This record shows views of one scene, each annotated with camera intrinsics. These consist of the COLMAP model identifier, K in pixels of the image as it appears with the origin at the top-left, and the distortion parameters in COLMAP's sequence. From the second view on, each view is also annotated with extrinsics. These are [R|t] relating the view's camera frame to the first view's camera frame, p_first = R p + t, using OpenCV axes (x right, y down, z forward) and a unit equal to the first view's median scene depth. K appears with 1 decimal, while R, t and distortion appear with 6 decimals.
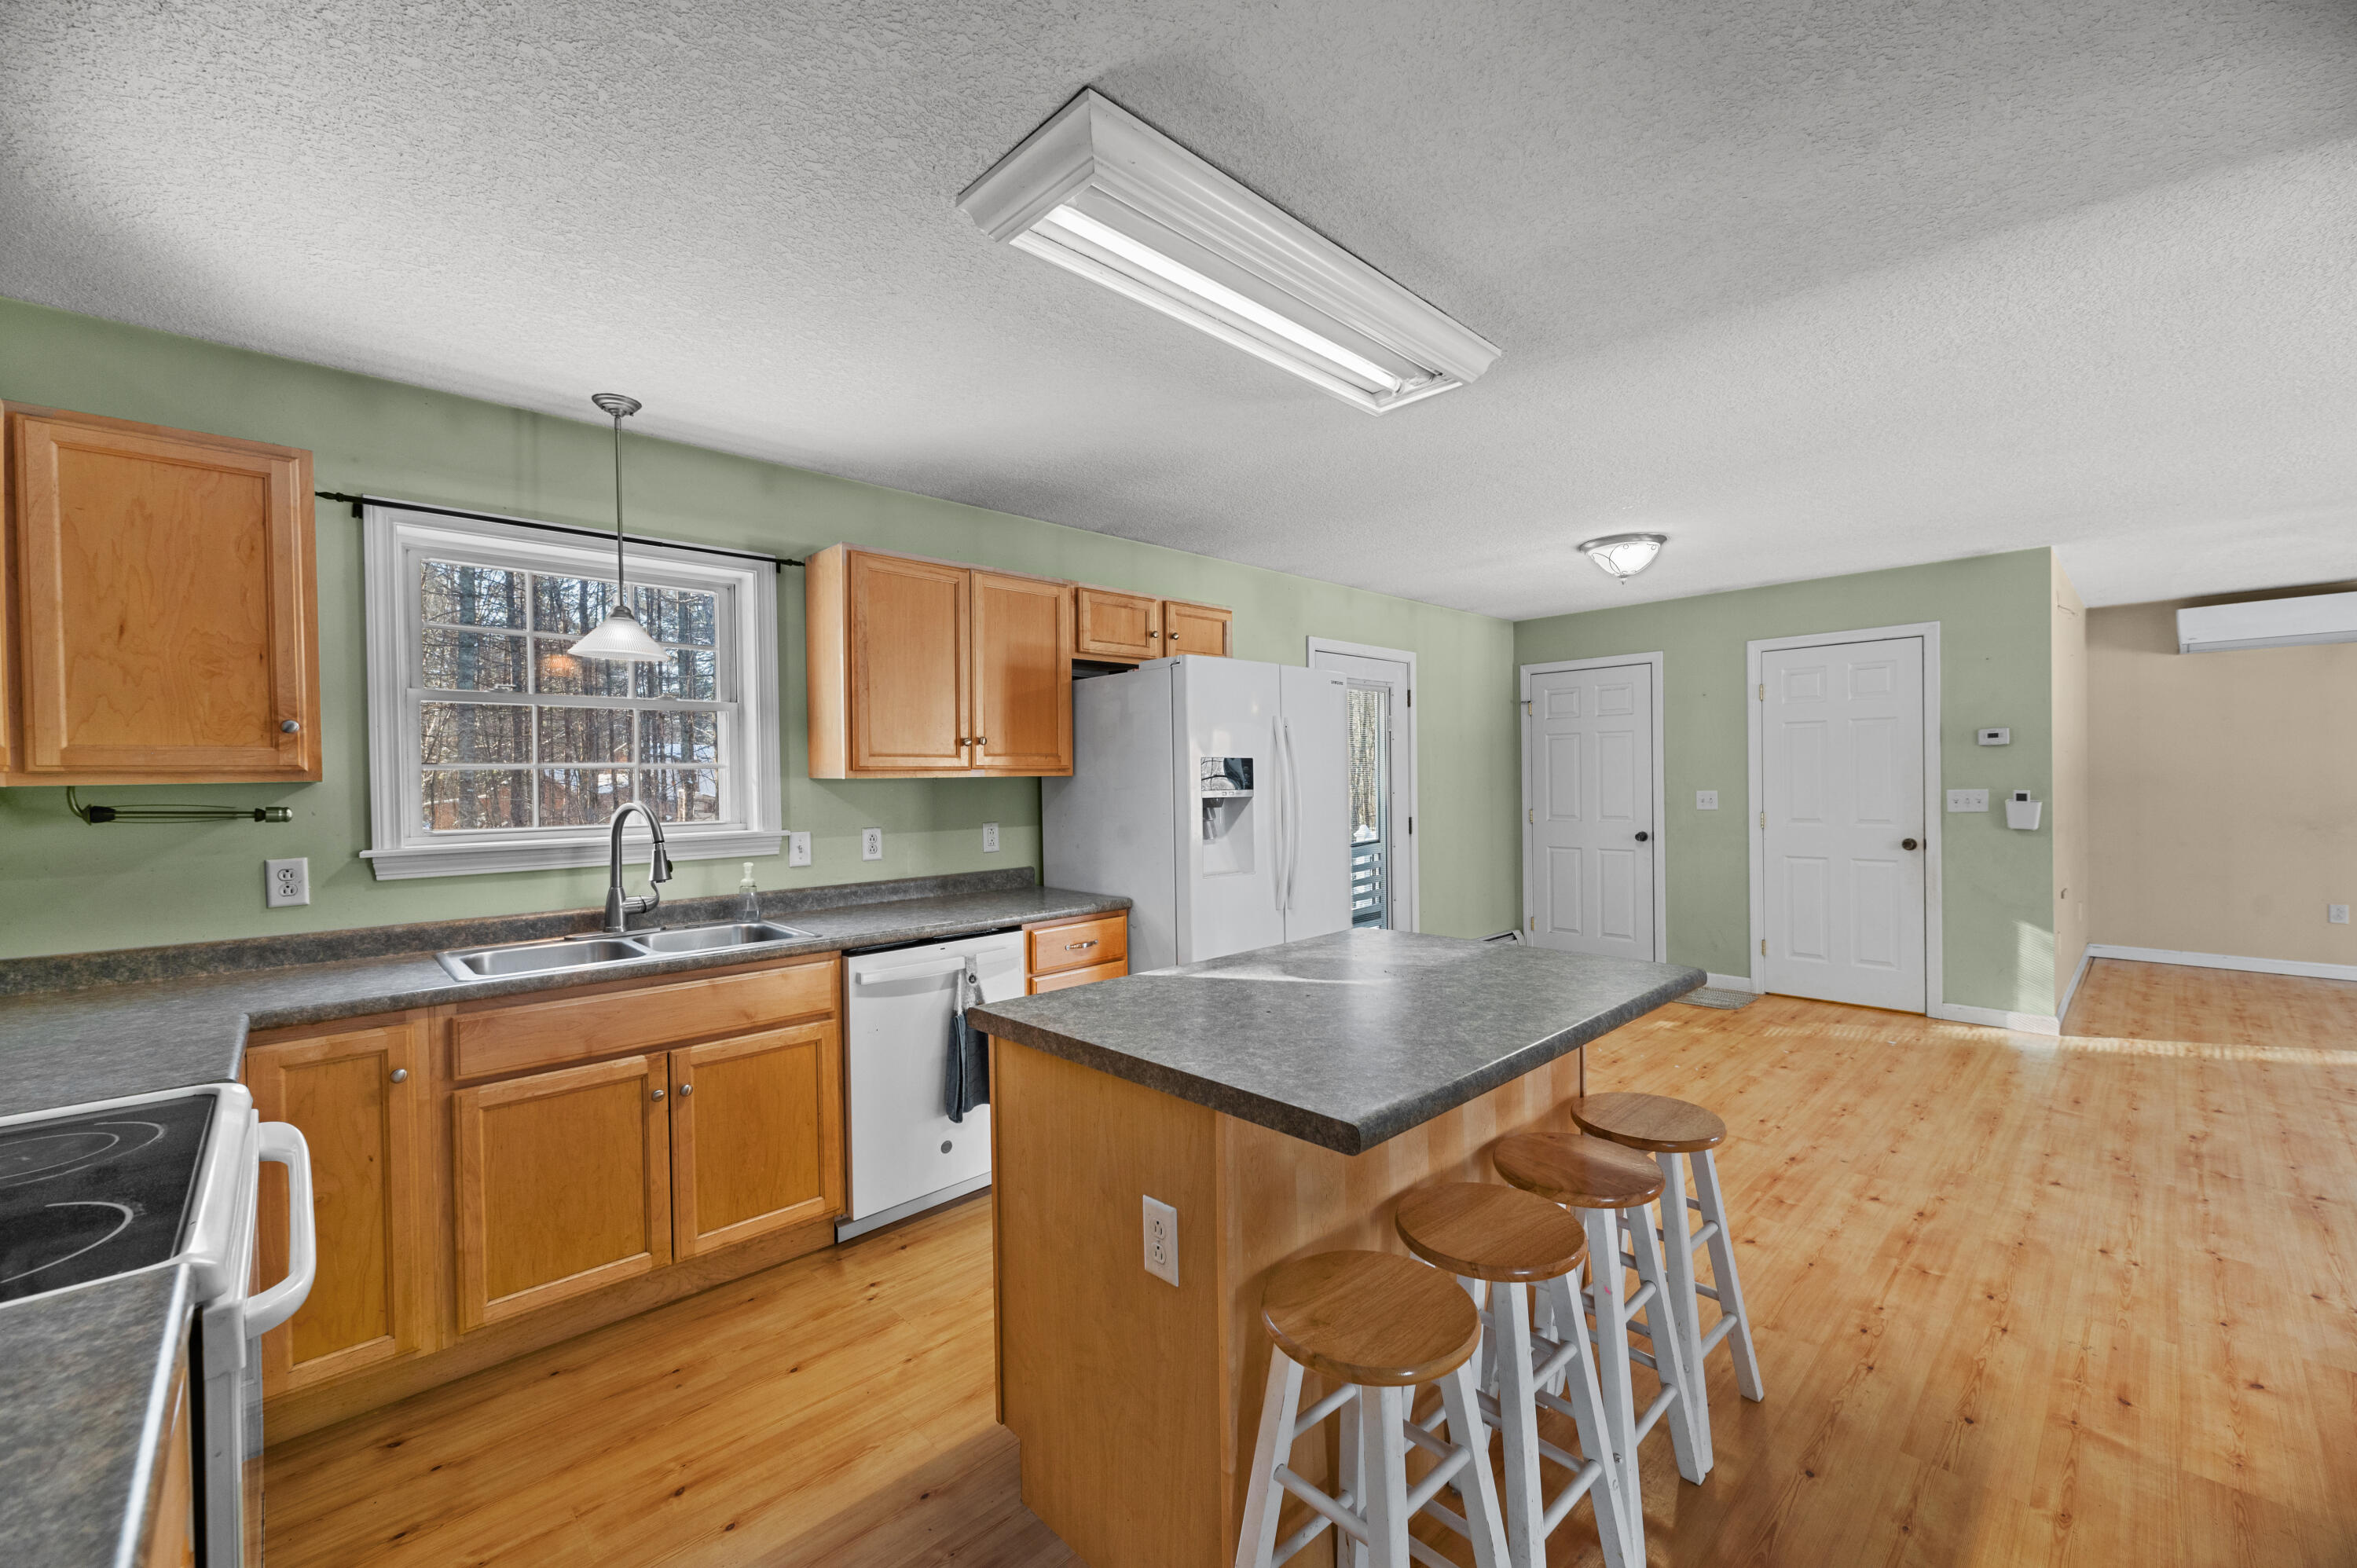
lens RADIAL K [[937.9, 0, 1193.3], [0, 937.9, 779.6], [0, 0, 1]] dist [0.007284, -0.000549]
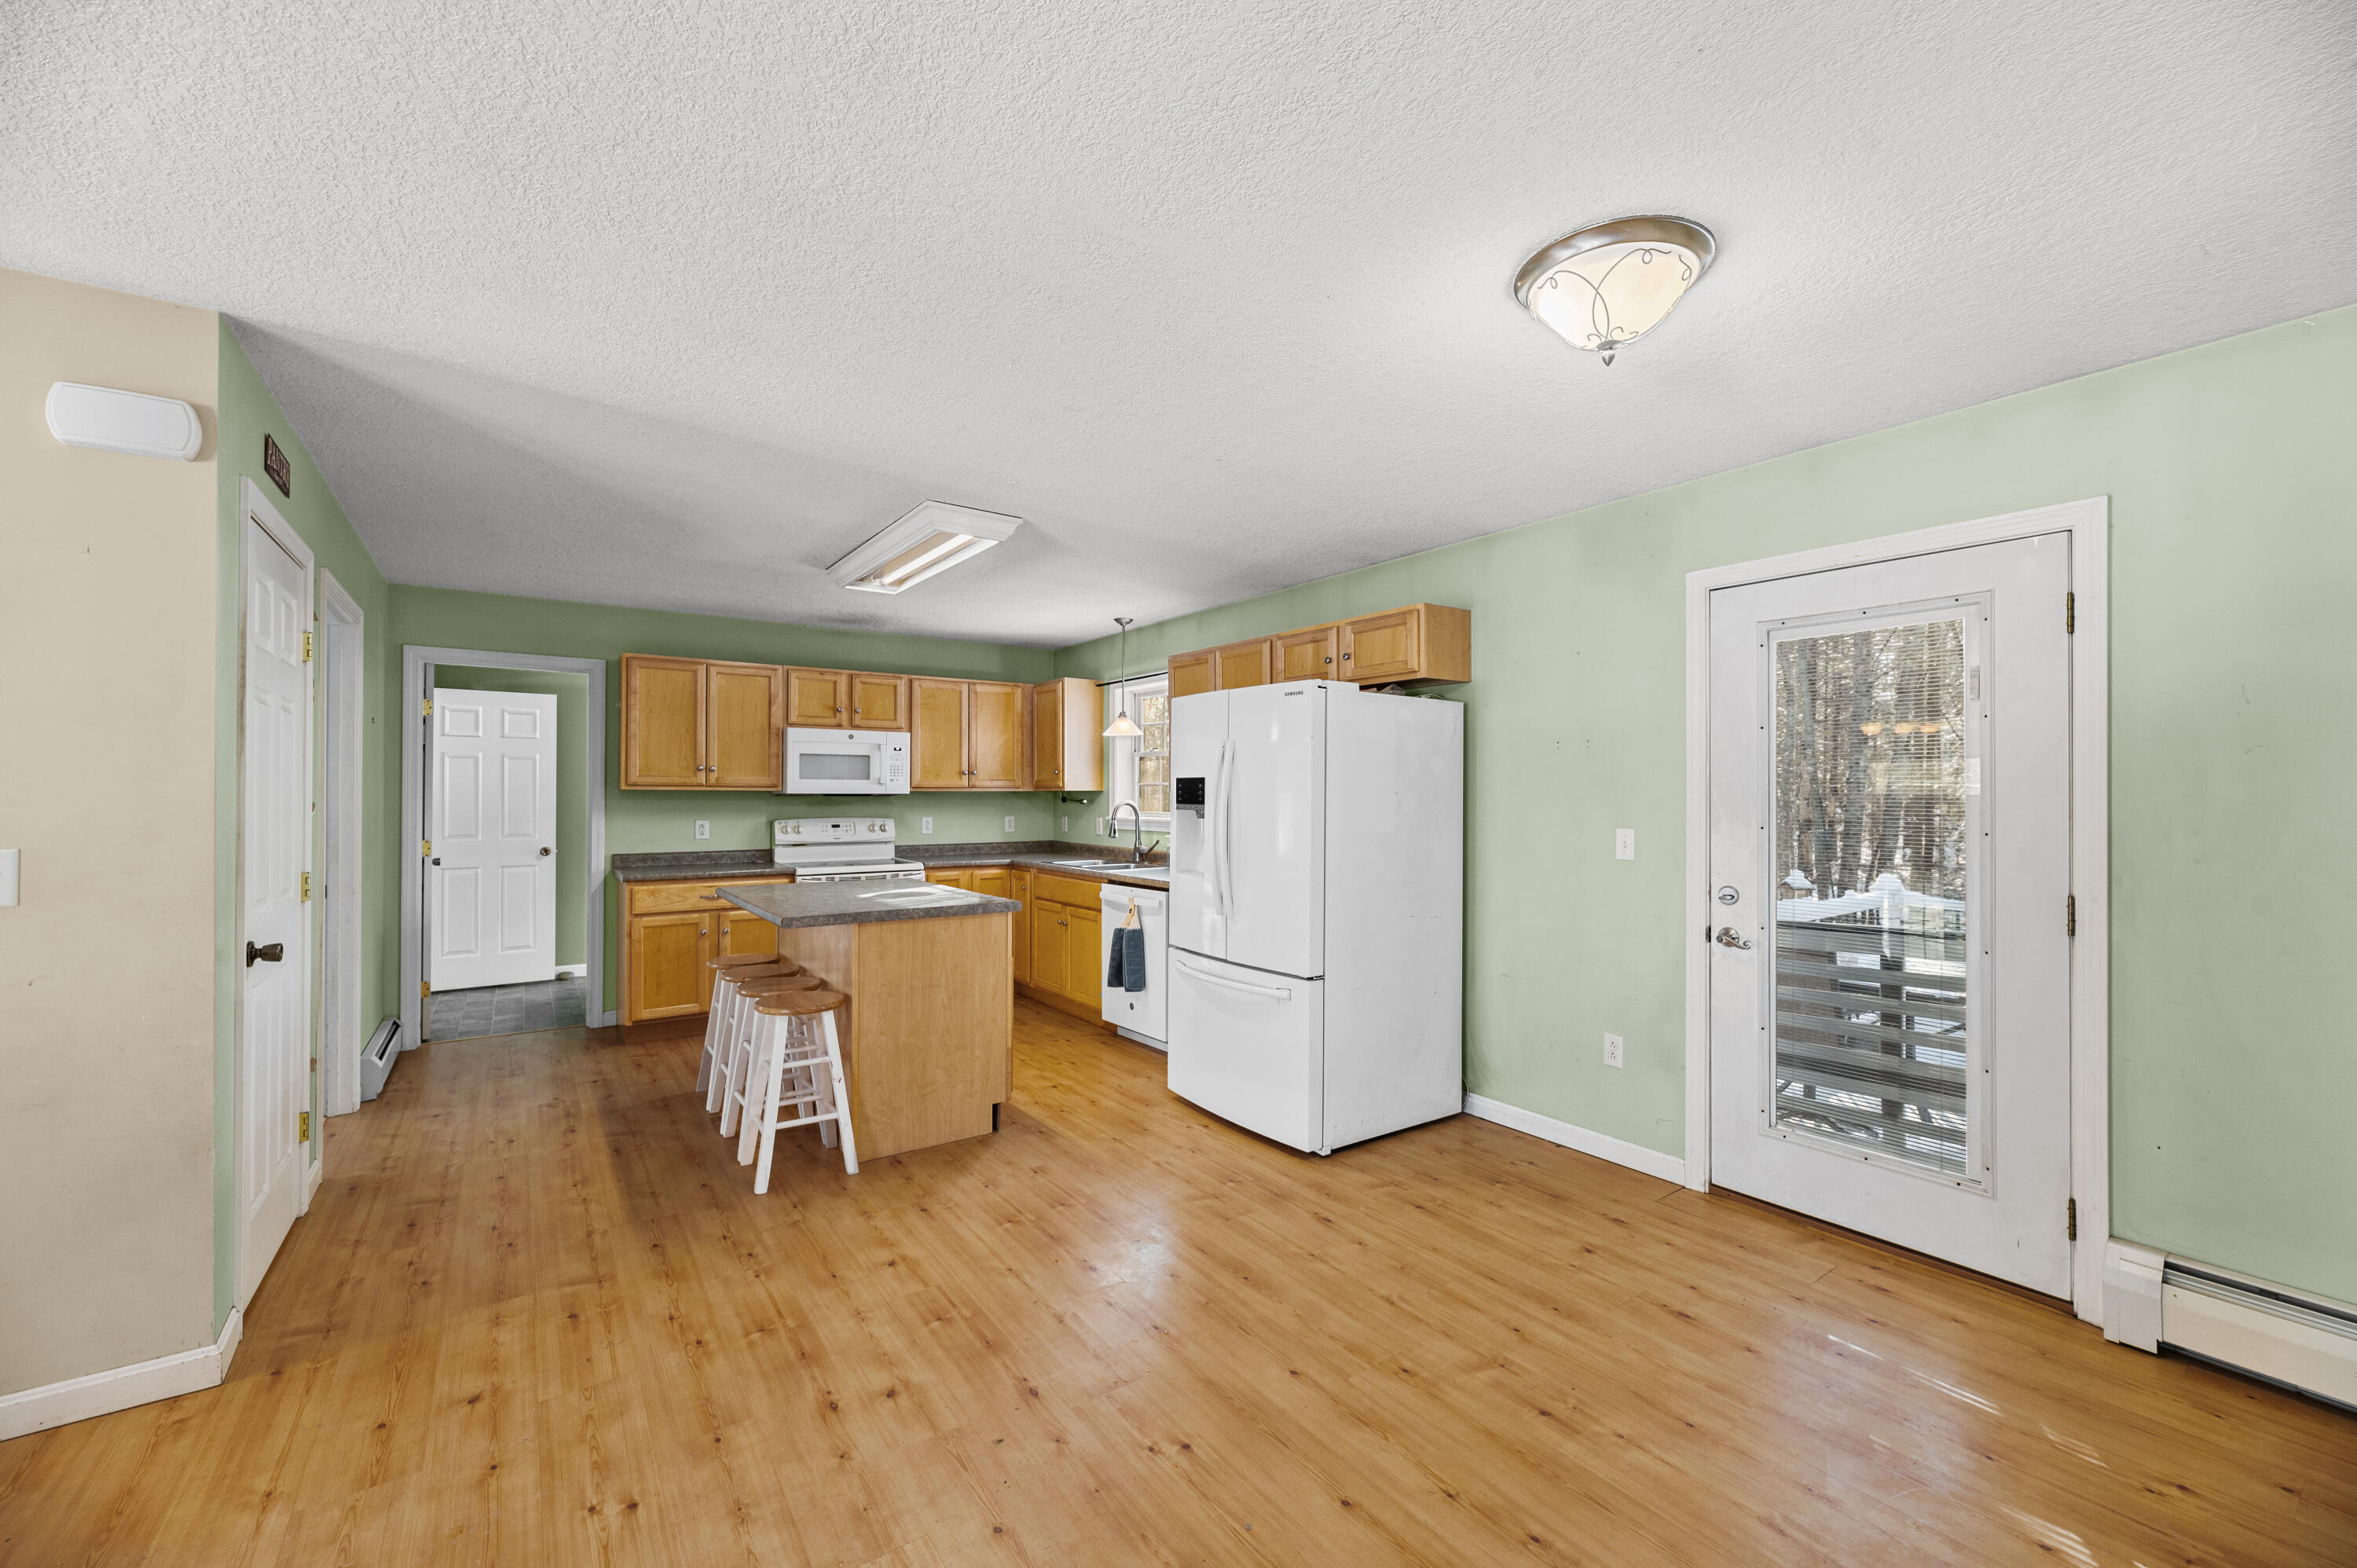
lens RADIAL K [[937.9, 0, 1179.4], [0, 937.9, 795.3], [0, 0, 1]] dist [0.007284, -0.000549]
pose [[-0.152908, 0.016363, -0.988105, 1.652924], [-0.000789, 0.999861, 0.016679, -0.028214], [0.988240, 0.003330, -0.152874, 1.574376]]
